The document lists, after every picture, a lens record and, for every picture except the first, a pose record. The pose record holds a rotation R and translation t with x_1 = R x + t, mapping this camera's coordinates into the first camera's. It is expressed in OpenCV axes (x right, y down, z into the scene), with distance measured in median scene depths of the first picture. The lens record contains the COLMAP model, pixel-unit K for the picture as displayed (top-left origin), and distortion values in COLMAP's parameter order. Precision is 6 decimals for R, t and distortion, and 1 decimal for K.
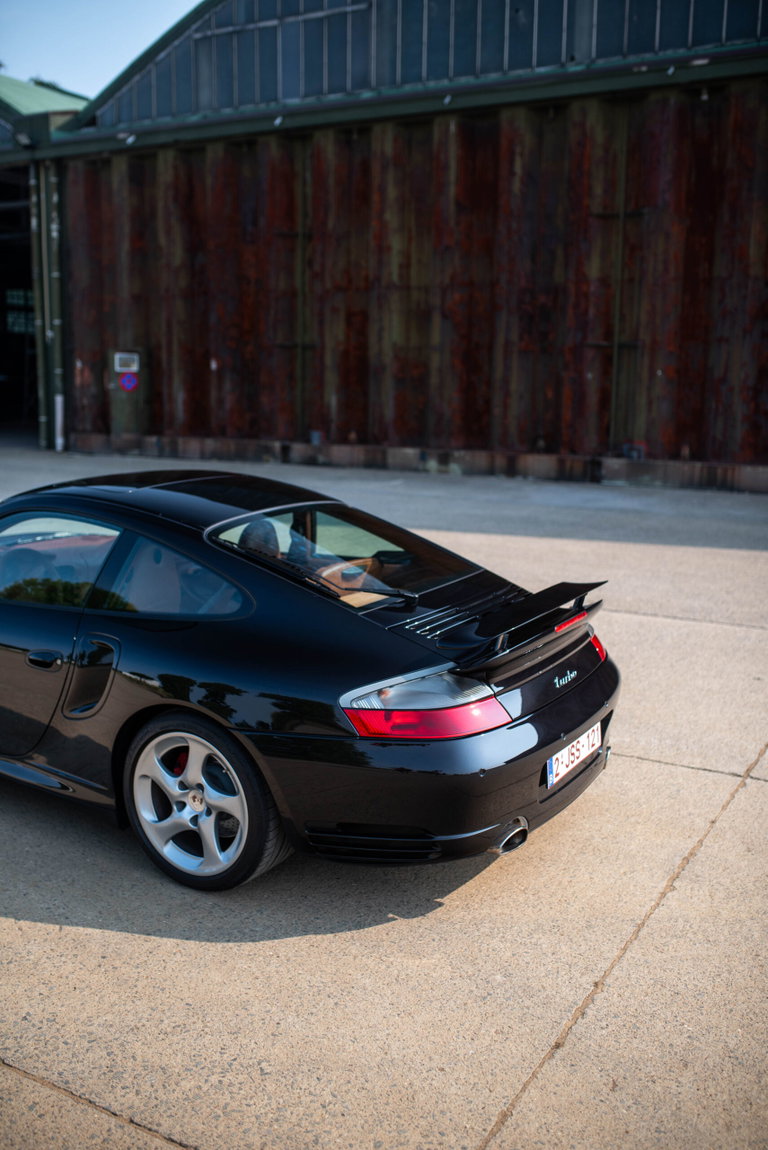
lens RADIAL K [[1092.6, 0, 390.7], [0, 1092.6, 563.6], [0, 0, 1]] dist [-0.028946, 0.000000]
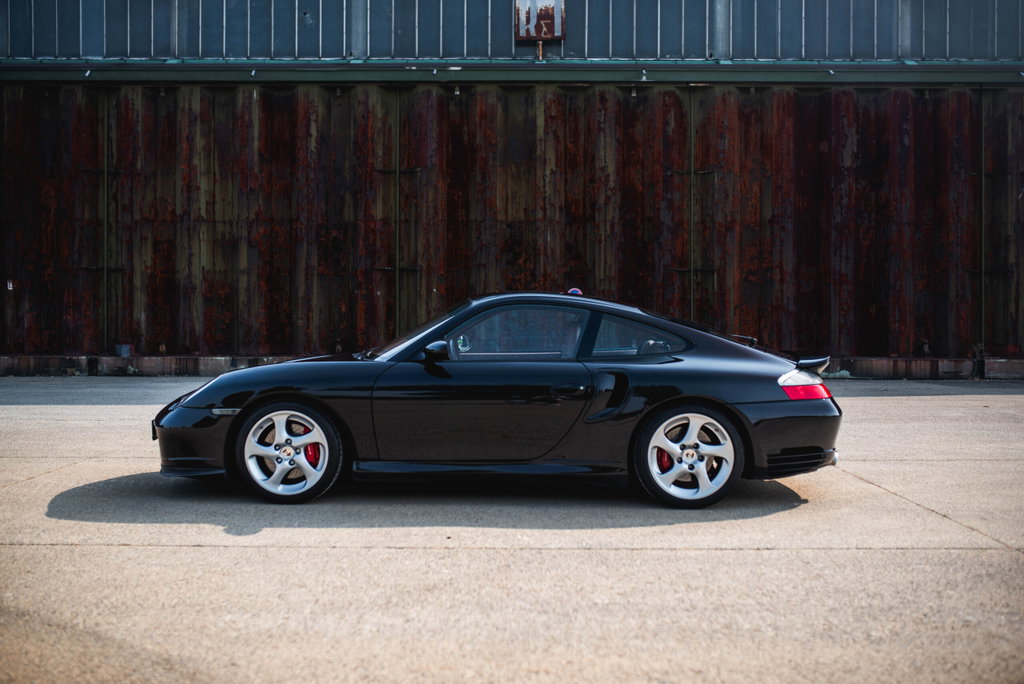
lens RADIAL K [[972.9, 0, 507.3], [0, 972.9, 346.5], [0, 0, 1]] dist [-0.028946, 0.000000]
pose [[0.871854, -0.018370, 0.489421, -0.264285], [0.090609, 0.988096, -0.124323, 0.047813], [-0.481311, 0.152738, 0.863140, -0.046499]]
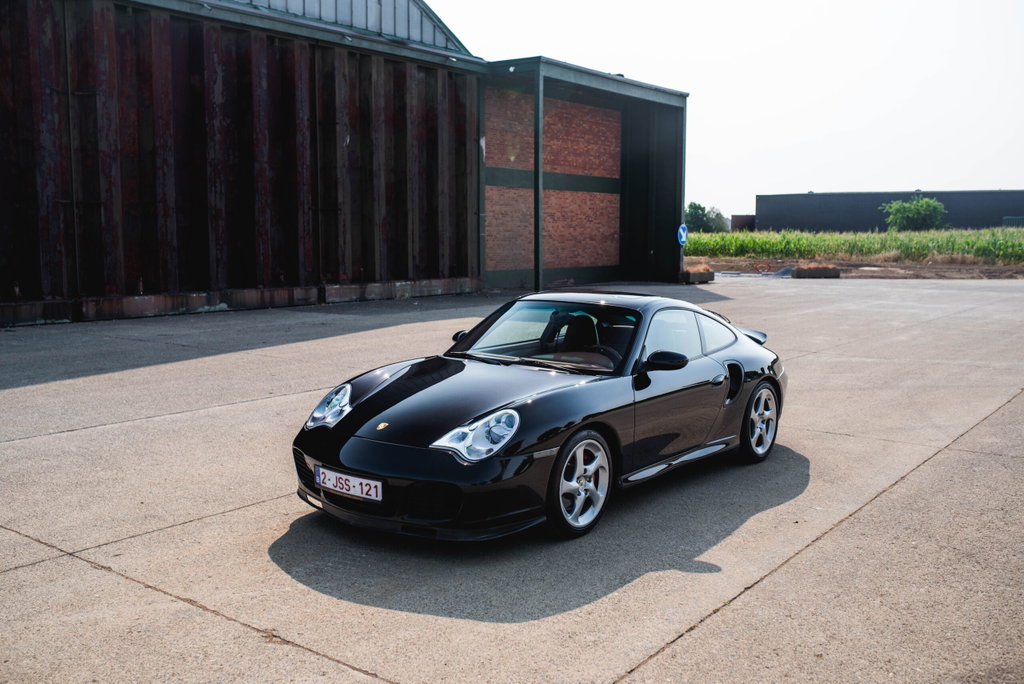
lens RADIAL K [[972.9, 0, 514.8], [0, 972.9, 315.3], [0, 0, 1]] dist [-0.028946, 0.000000]
pose [[0.124573, -0.095953, 0.987560, -0.495951], [0.166061, 0.983290, 0.074591, -0.052010], [-0.978215, 0.154703, 0.138425, 0.266292]]
